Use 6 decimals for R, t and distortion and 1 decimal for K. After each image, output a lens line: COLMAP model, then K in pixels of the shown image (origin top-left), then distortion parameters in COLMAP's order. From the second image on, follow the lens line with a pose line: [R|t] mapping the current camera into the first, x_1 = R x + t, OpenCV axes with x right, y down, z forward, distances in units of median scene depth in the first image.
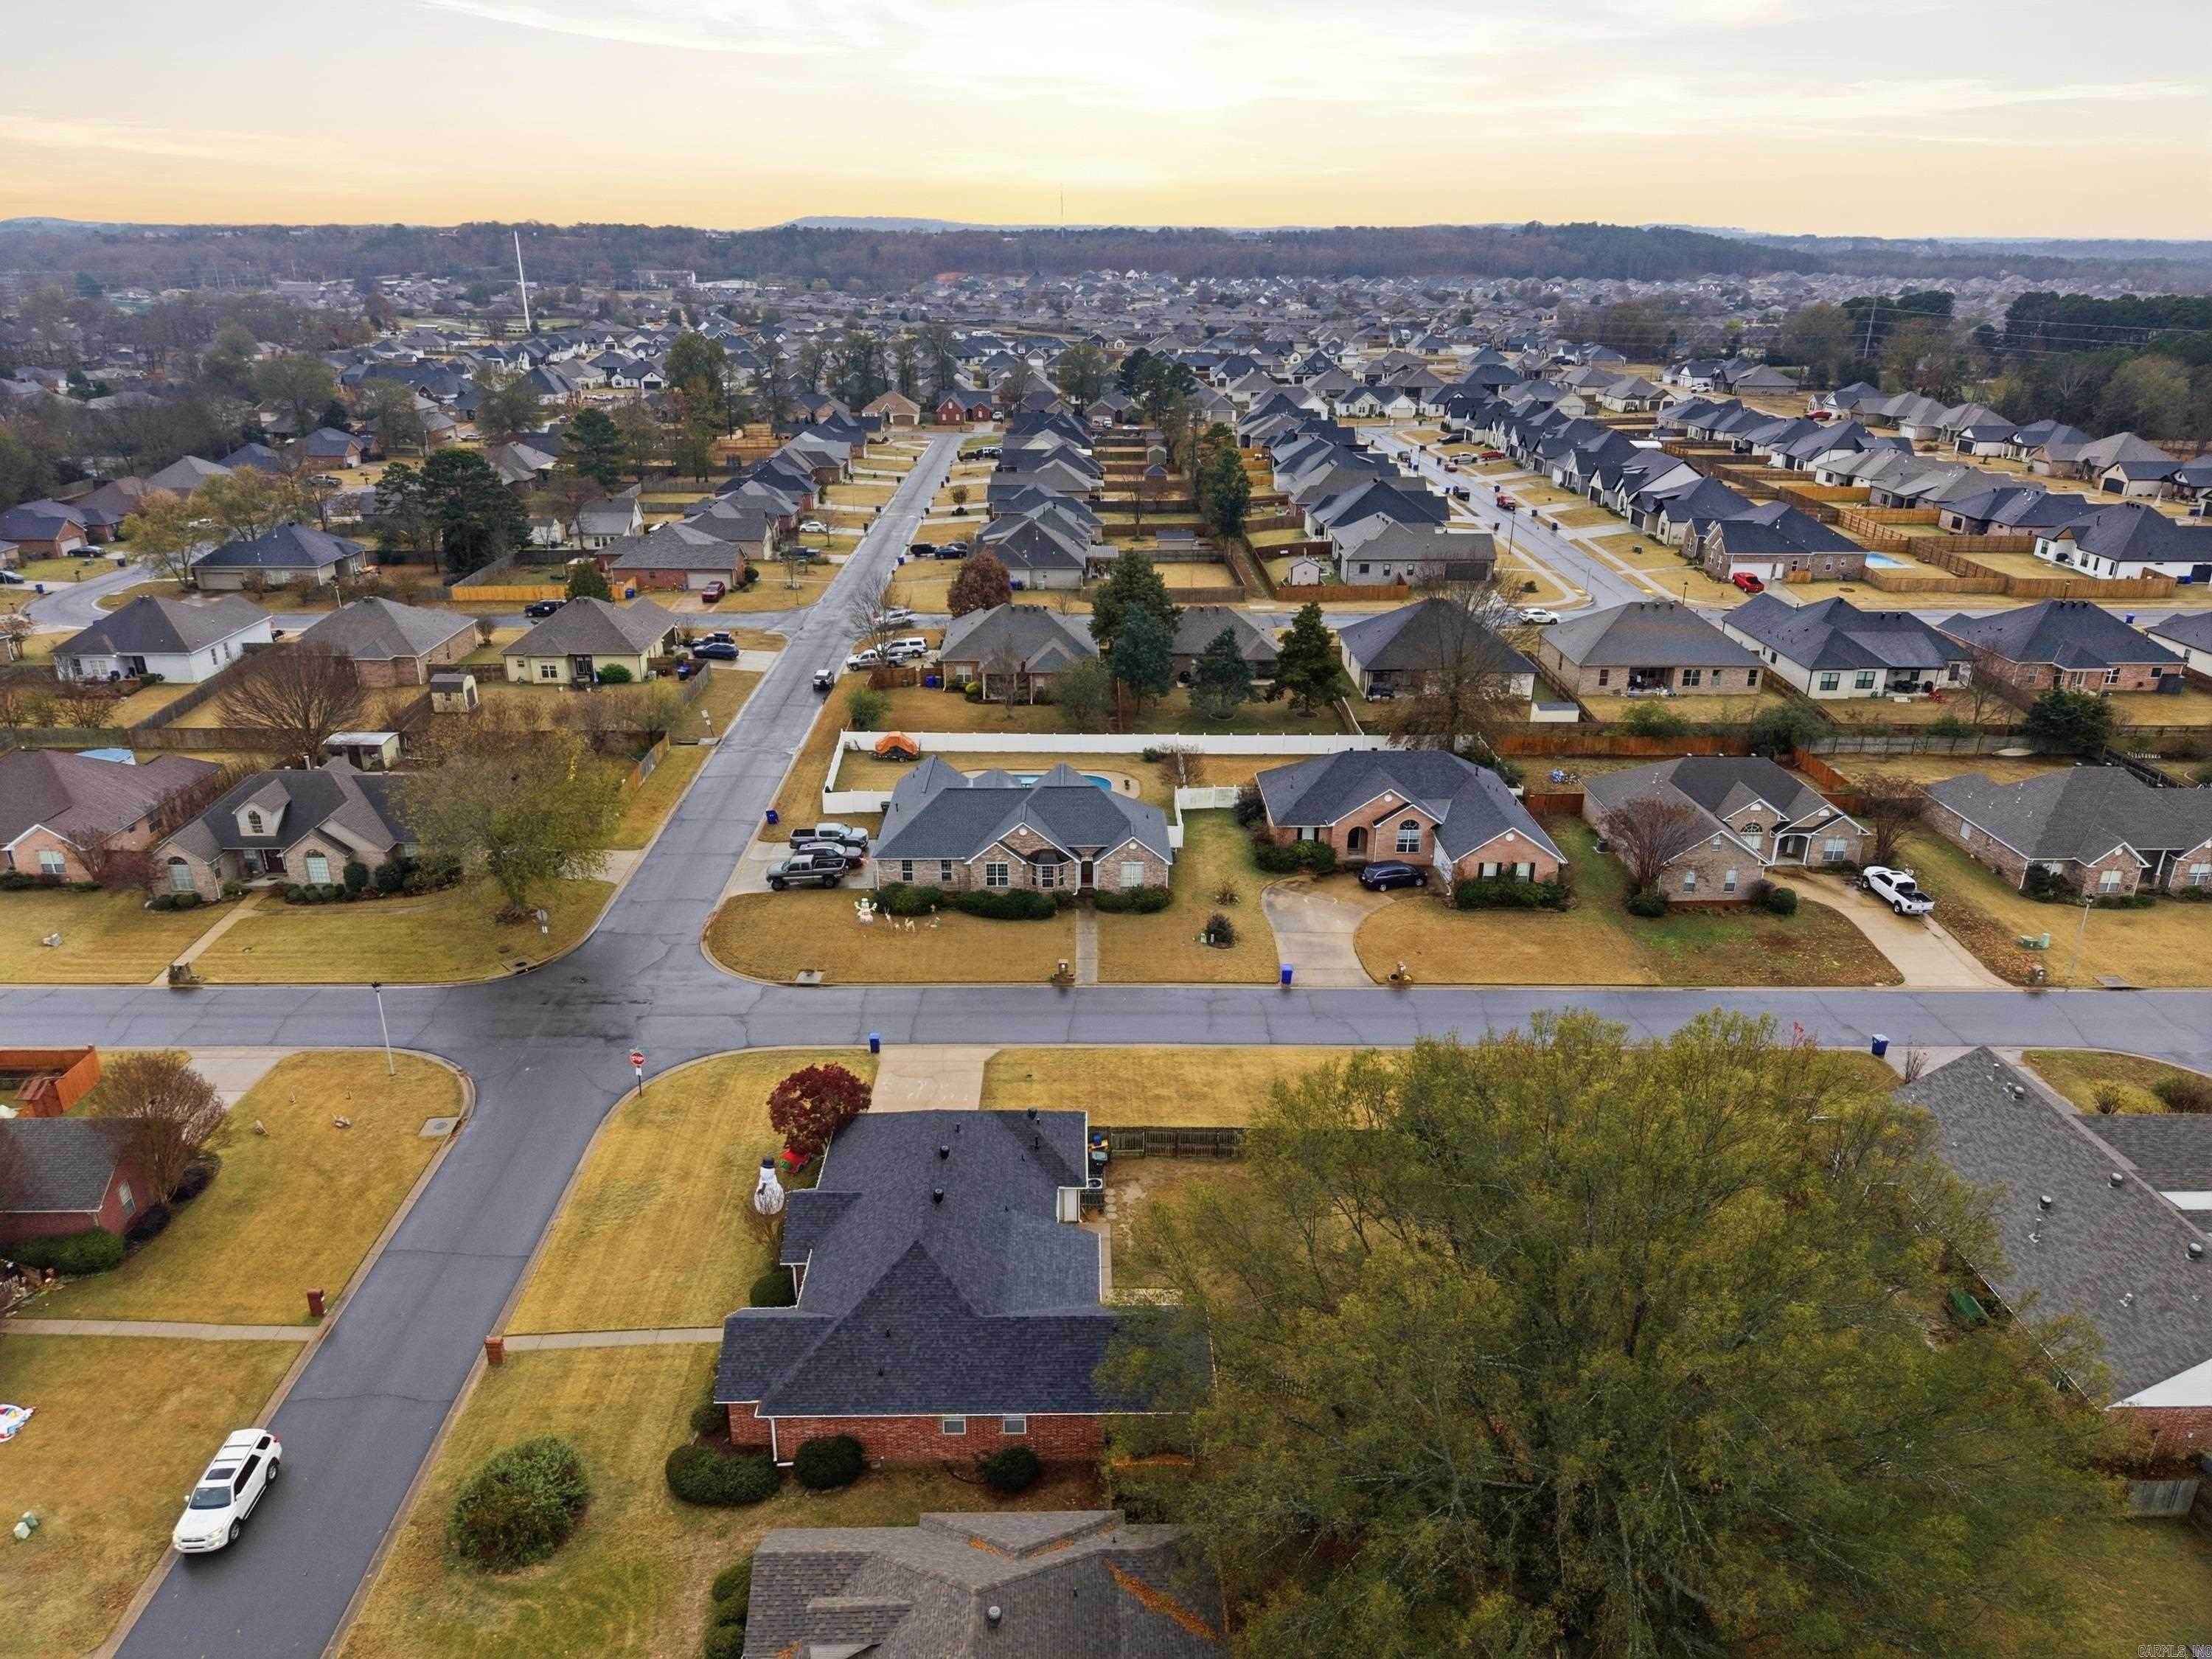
lens RADIAL K [[1474.2, 0, 1106.0], [0, 1474.2, 829.5], [0, 0, 1]] dist [0.046441, -0.058056]
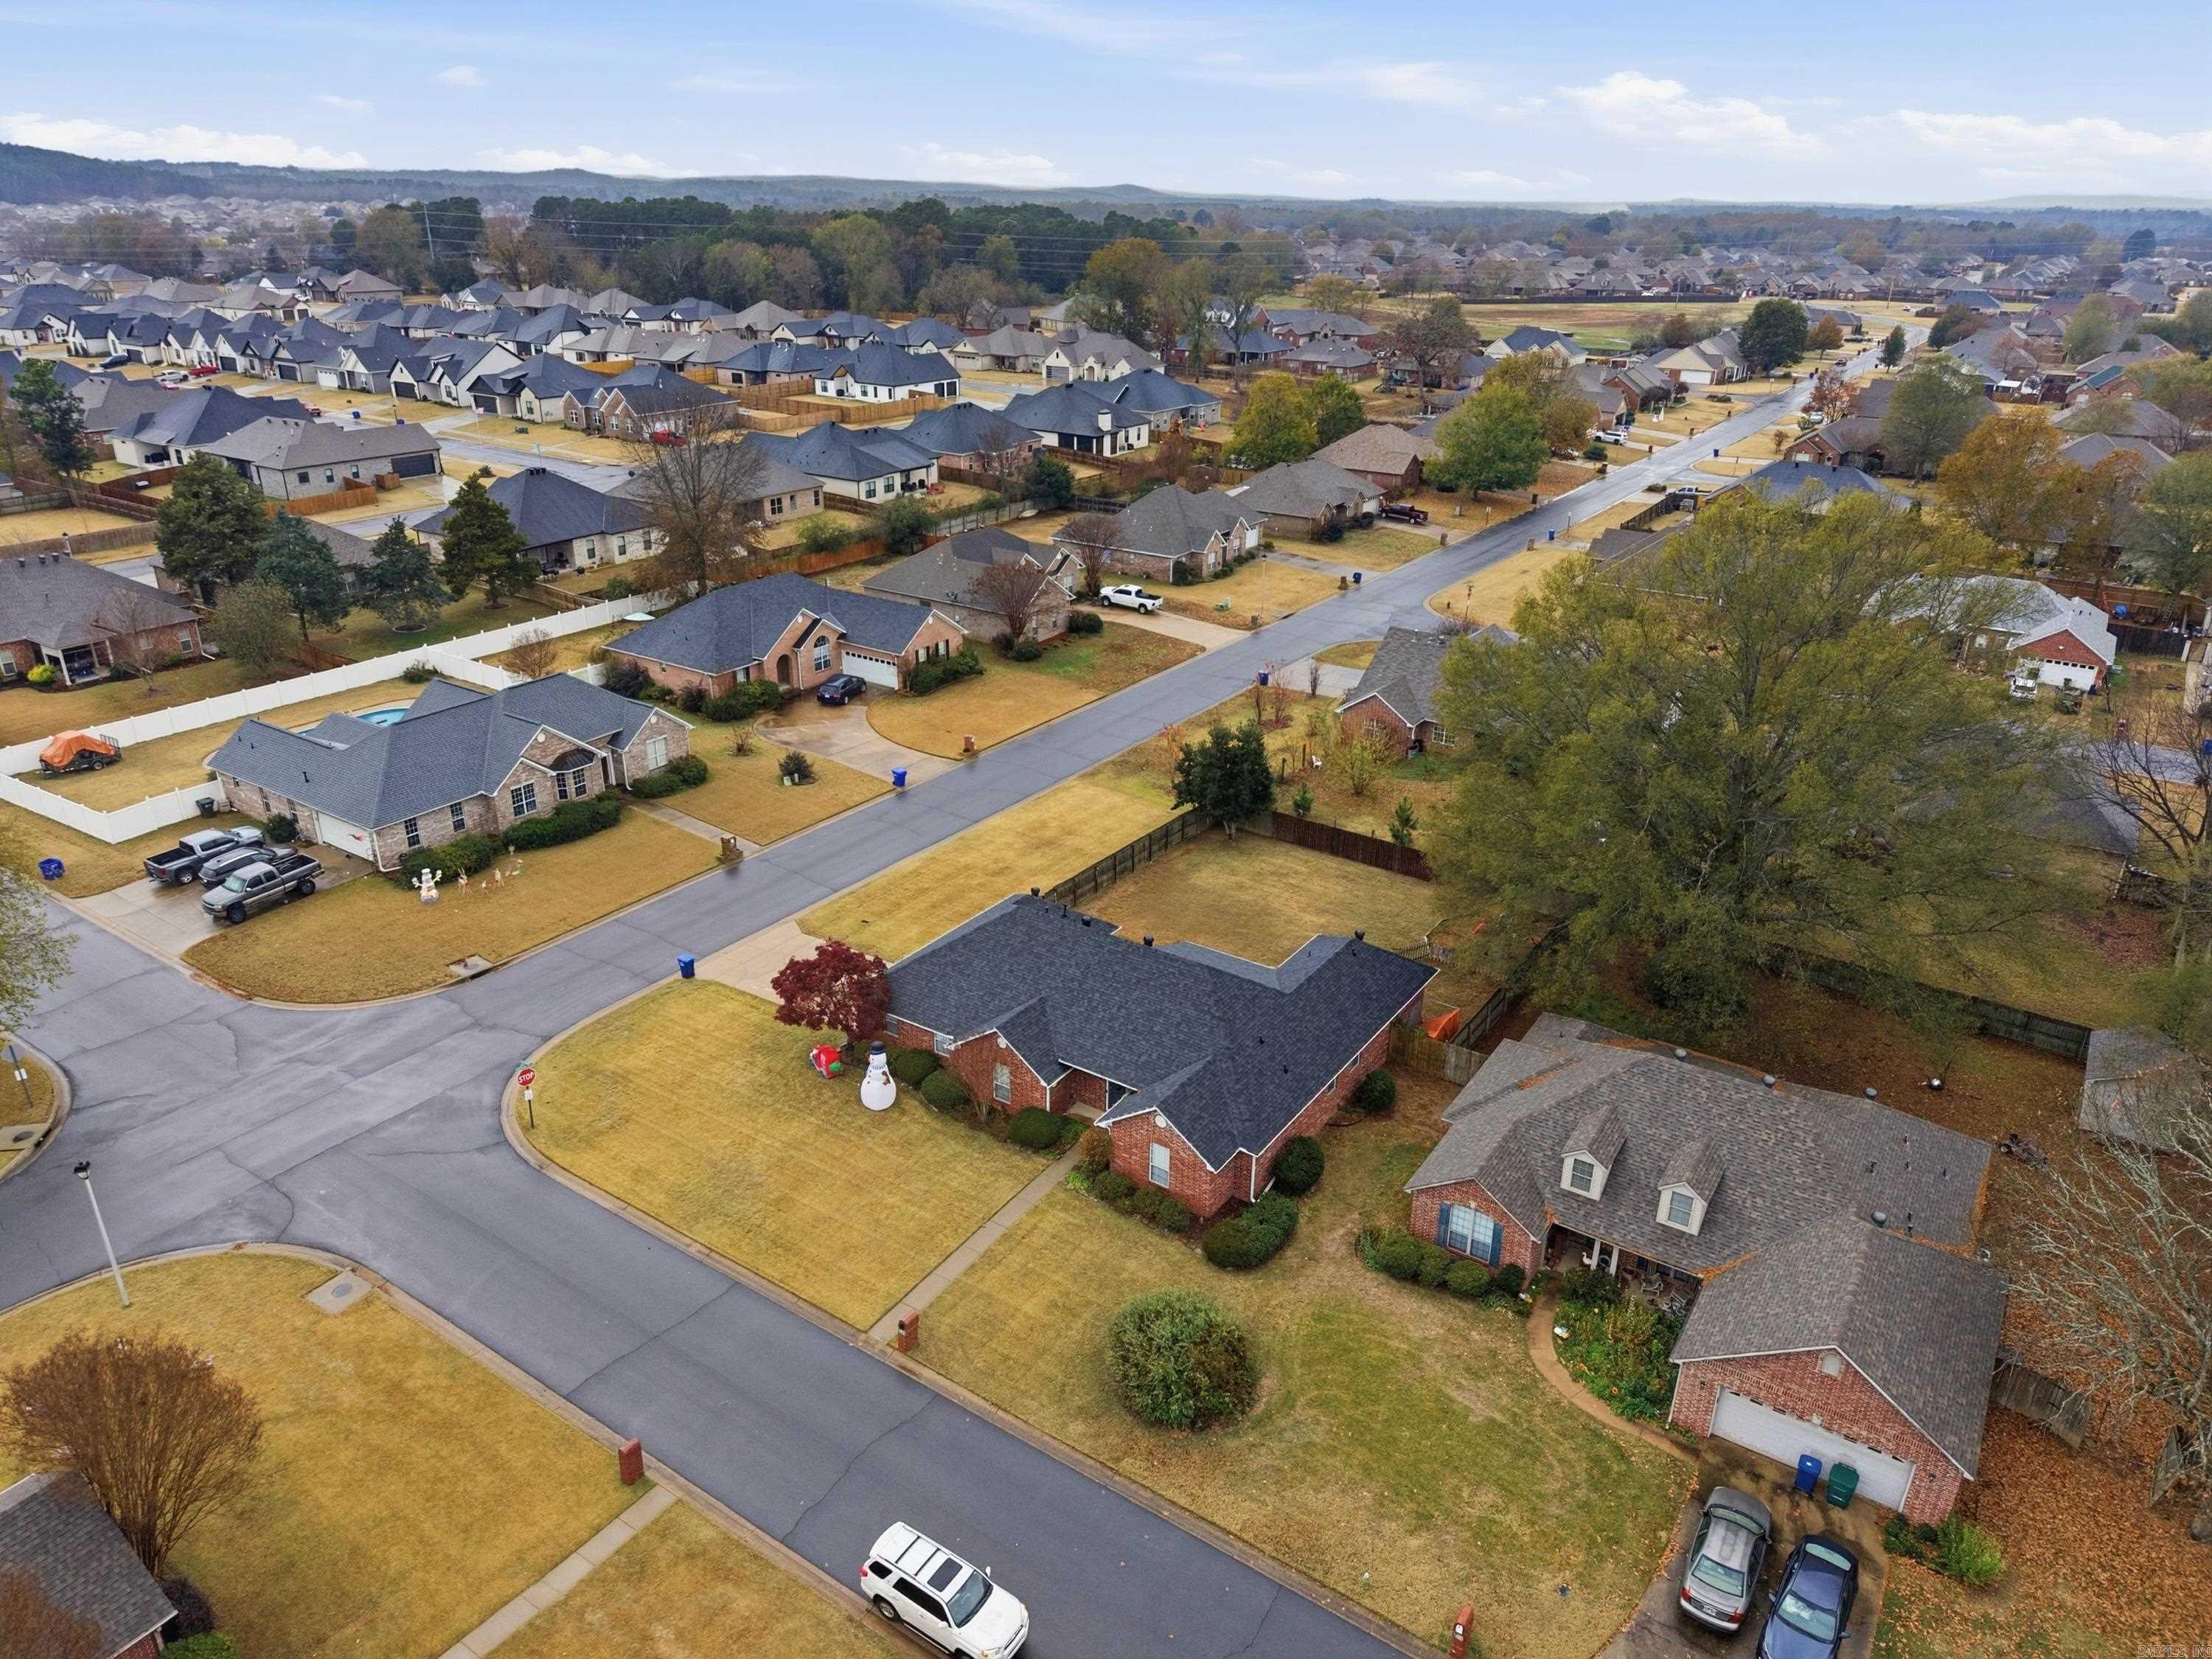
lens RADIAL K [[1474.2, 0, 1106.0], [0, 1474.2, 829.5], [0, 0, 1]] dist [0.046441, -0.058056]
pose [[0.584566, -0.324531, 0.743614, -0.476985], [0.293522, 0.939030, 0.179074, -0.005965], [-0.756391, 0.113587, 0.644182, 0.215764]]
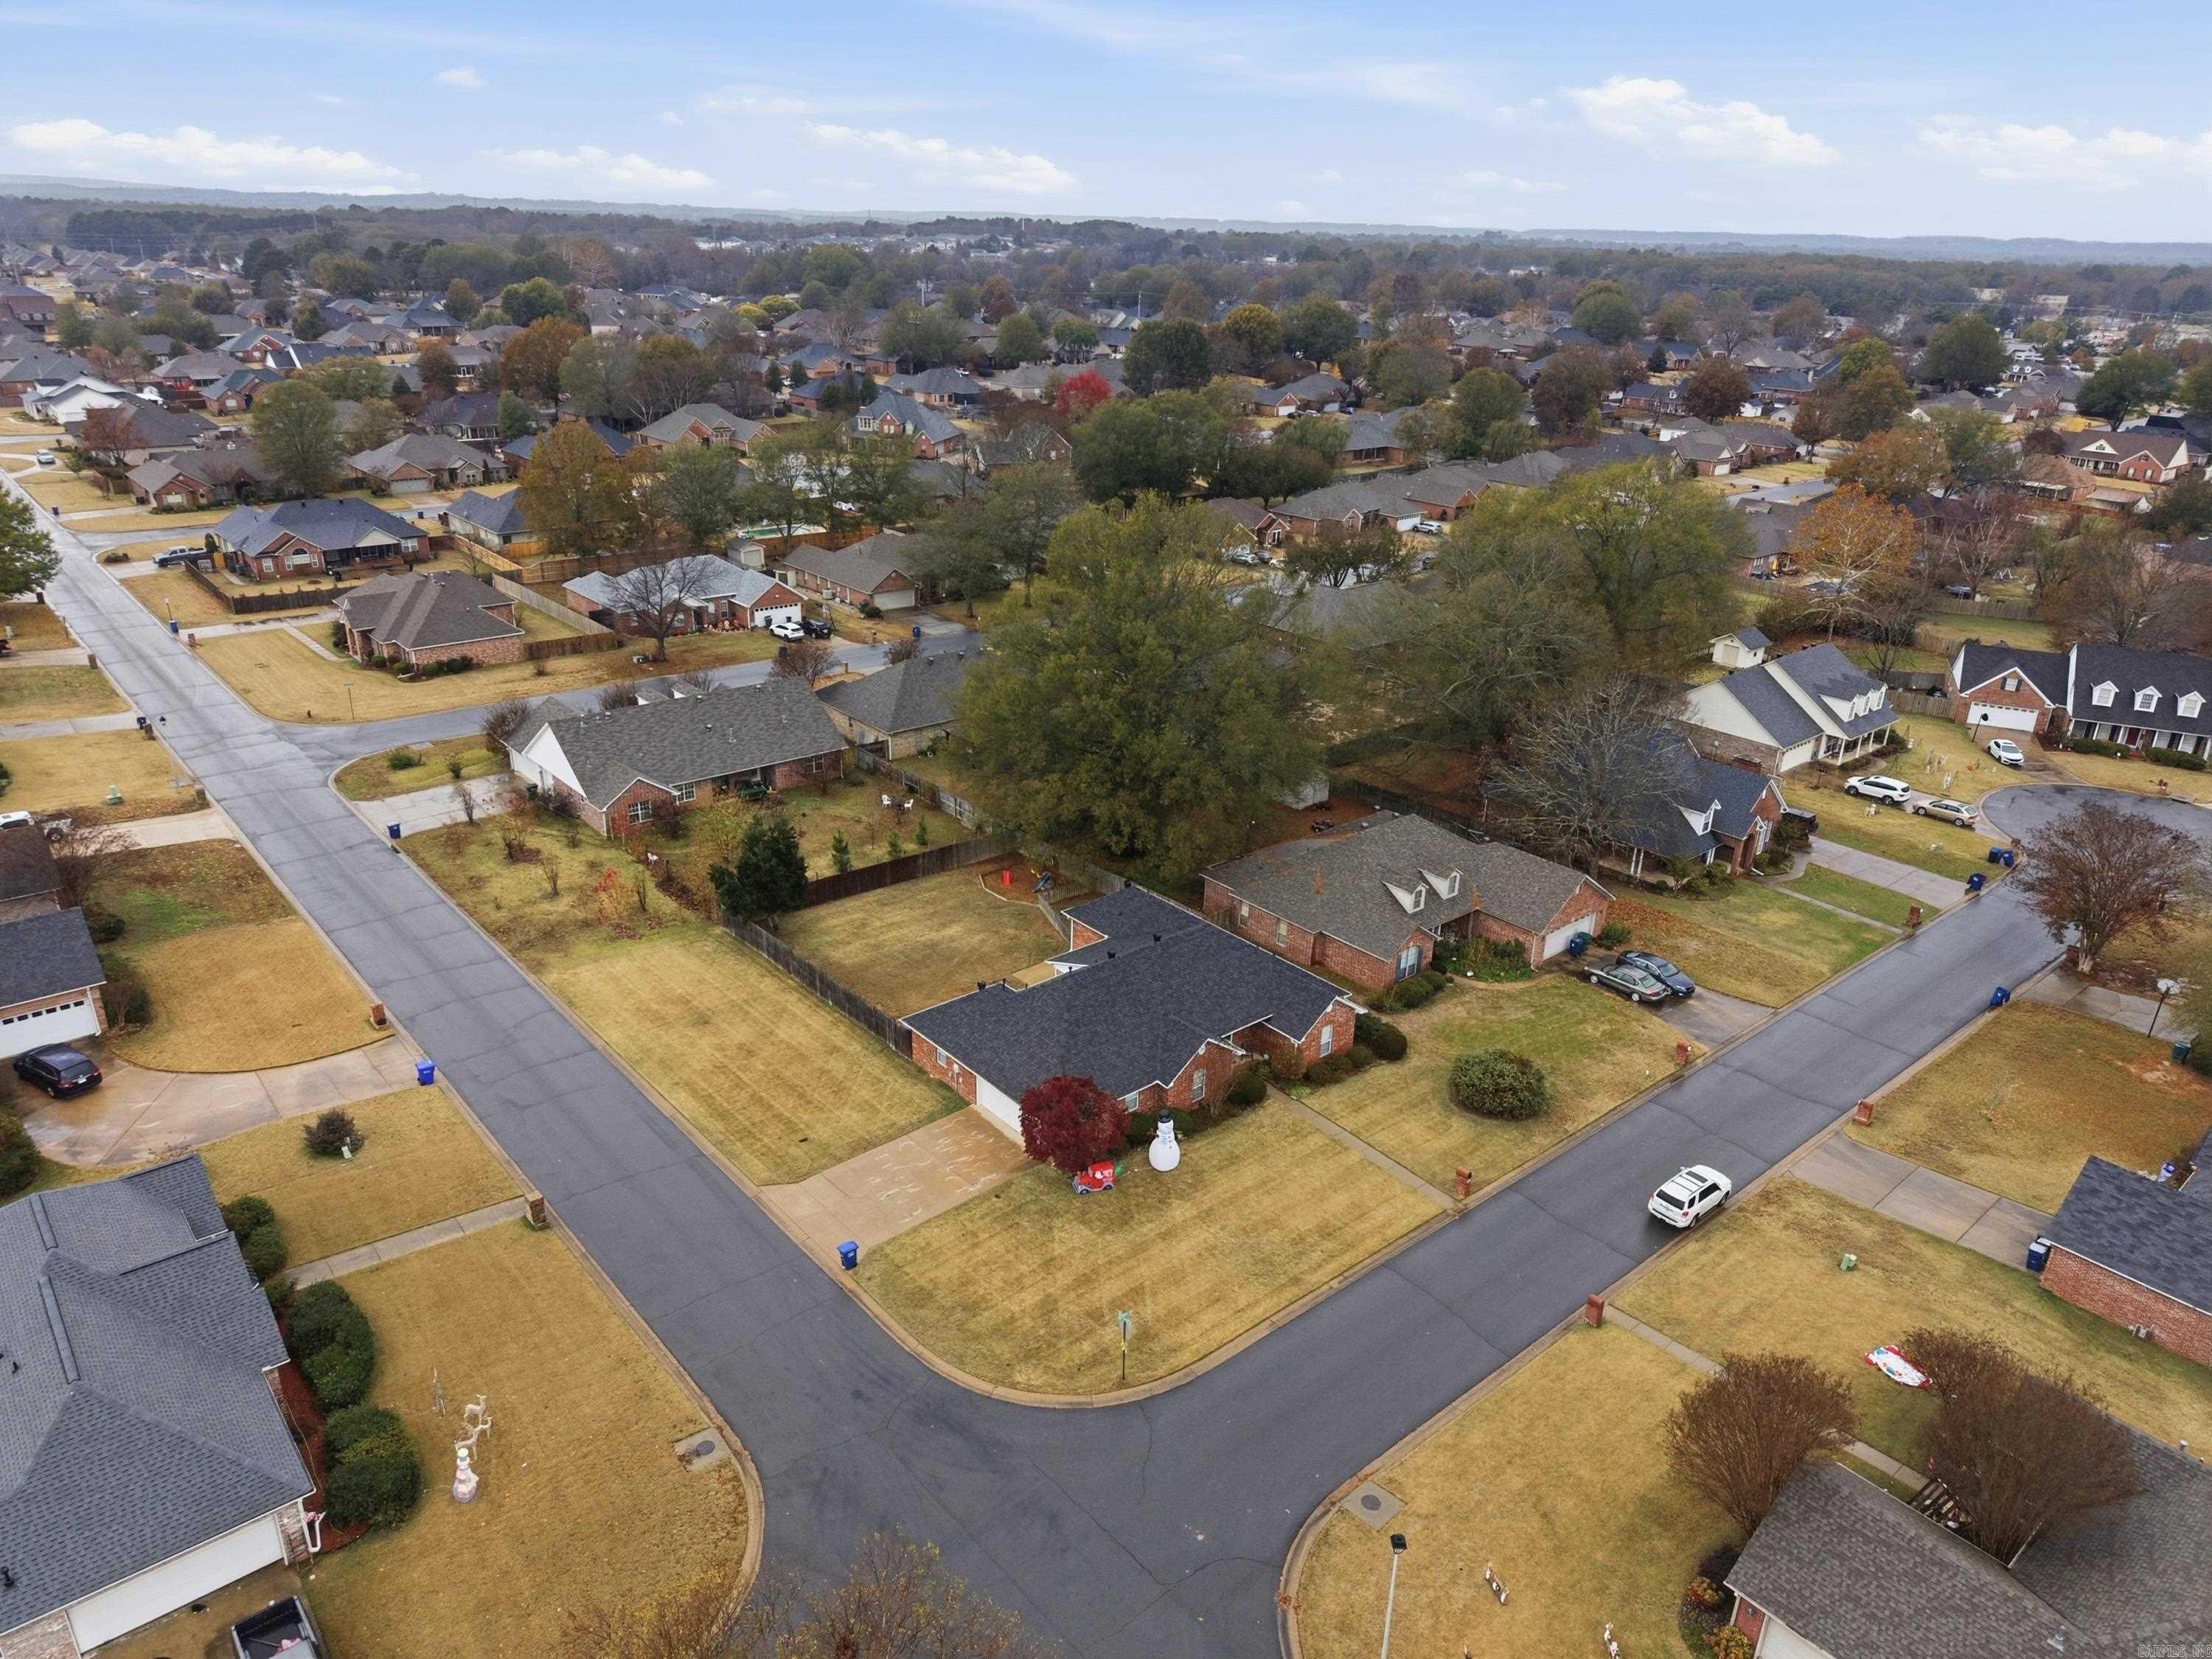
lens RADIAL K [[1483.6, 0, 1106.0], [0, 1483.6, 829.5], [0, 0, 1]] dist [0.135956, -0.224127]
pose [[-0.624873, -0.324300, 0.710186, -0.534746], [0.252422, 0.776870, 0.576850, -0.317049], [-0.738794, 0.539725, -0.403584, 0.850777]]
